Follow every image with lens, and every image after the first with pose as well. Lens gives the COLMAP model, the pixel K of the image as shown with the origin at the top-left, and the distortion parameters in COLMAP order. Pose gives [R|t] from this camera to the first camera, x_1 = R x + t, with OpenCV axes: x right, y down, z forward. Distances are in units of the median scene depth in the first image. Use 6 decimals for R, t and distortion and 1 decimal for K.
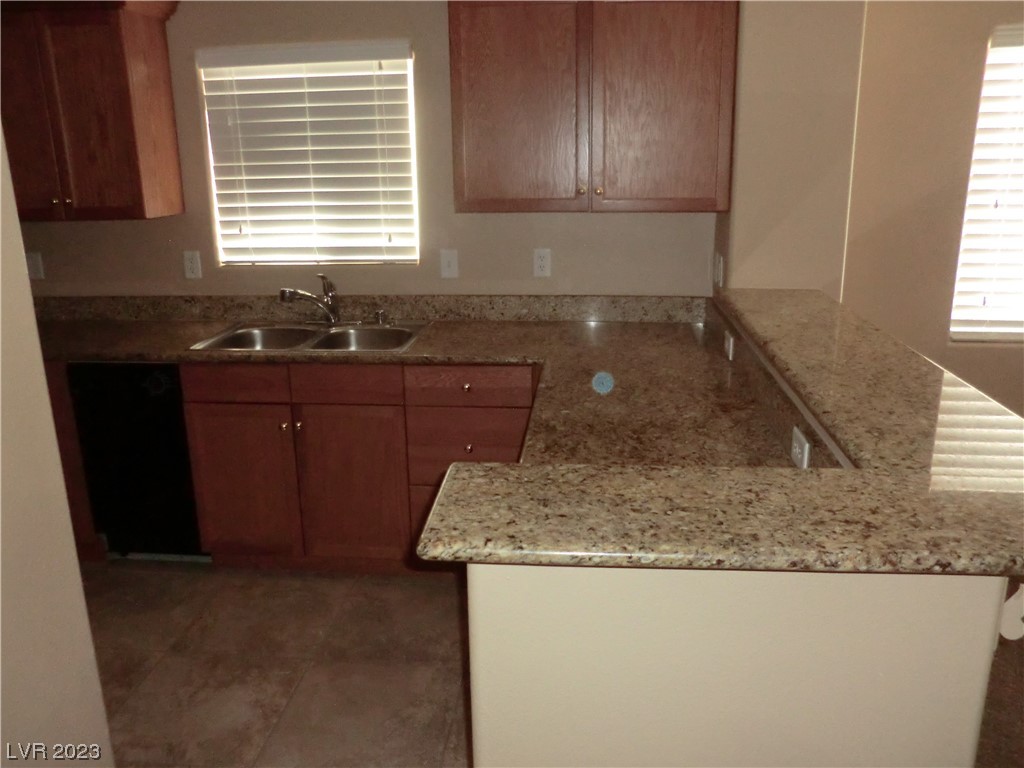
lens RADIAL K [[836.5, 0, 512.0], [0, 836.5, 384.0], [0, 0, 1]] dist [-0.065002, 0.010663]
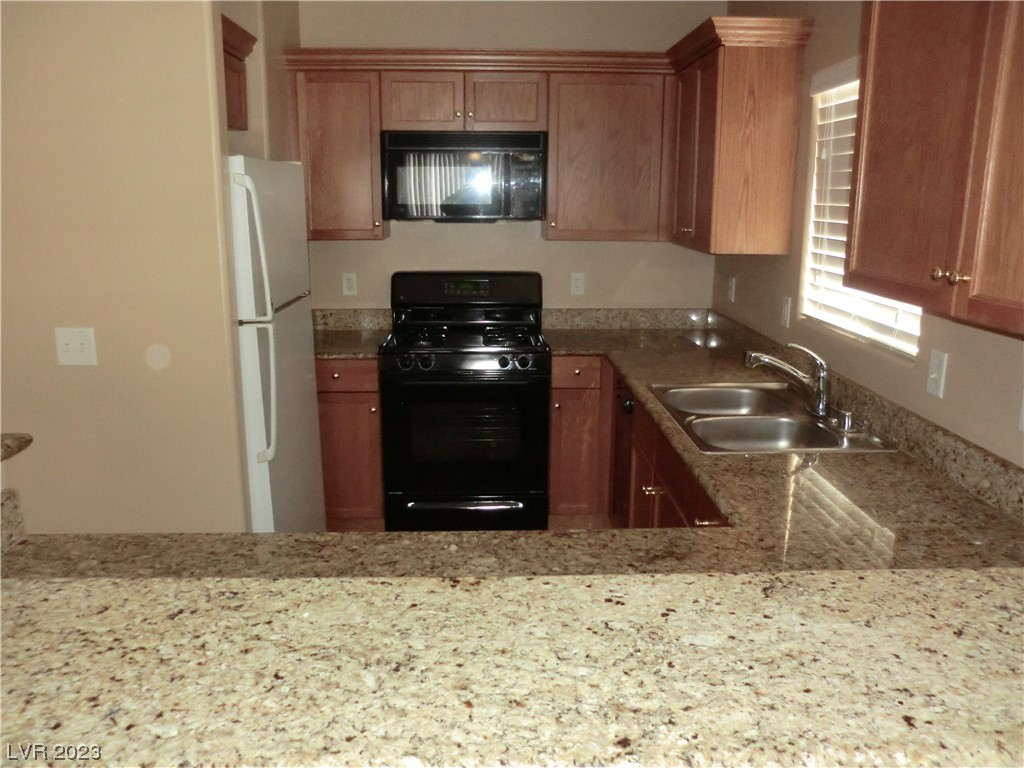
lens RADIAL K [[836.5, 0, 512.0], [0, 836.5, 384.0], [0, 0, 1]] dist [-0.065002, 0.010663]
pose [[0.137106, 0.240801, -0.960842, 0.493199], [-0.284991, 0.938578, 0.194554, -0.171772], [0.948674, 0.247157, 0.197311, 0.593584]]
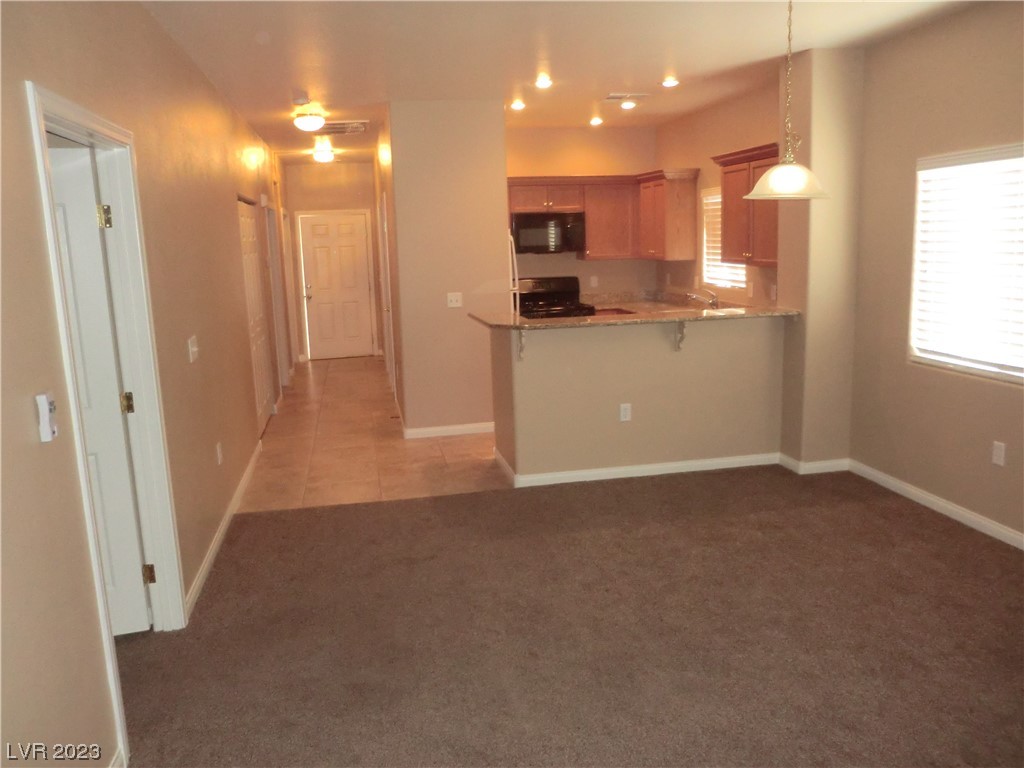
lens RADIAL K [[836.5, 0, 512.0], [0, 836.5, 384.0], [0, 0, 1]] dist [-0.065002, 0.010663]
pose [[0.283347, 0.174777, -0.942957, 1.758430], [-0.241150, 0.964645, 0.106334, 0.002887], [0.928203, 0.197264, 0.315477, -0.133971]]
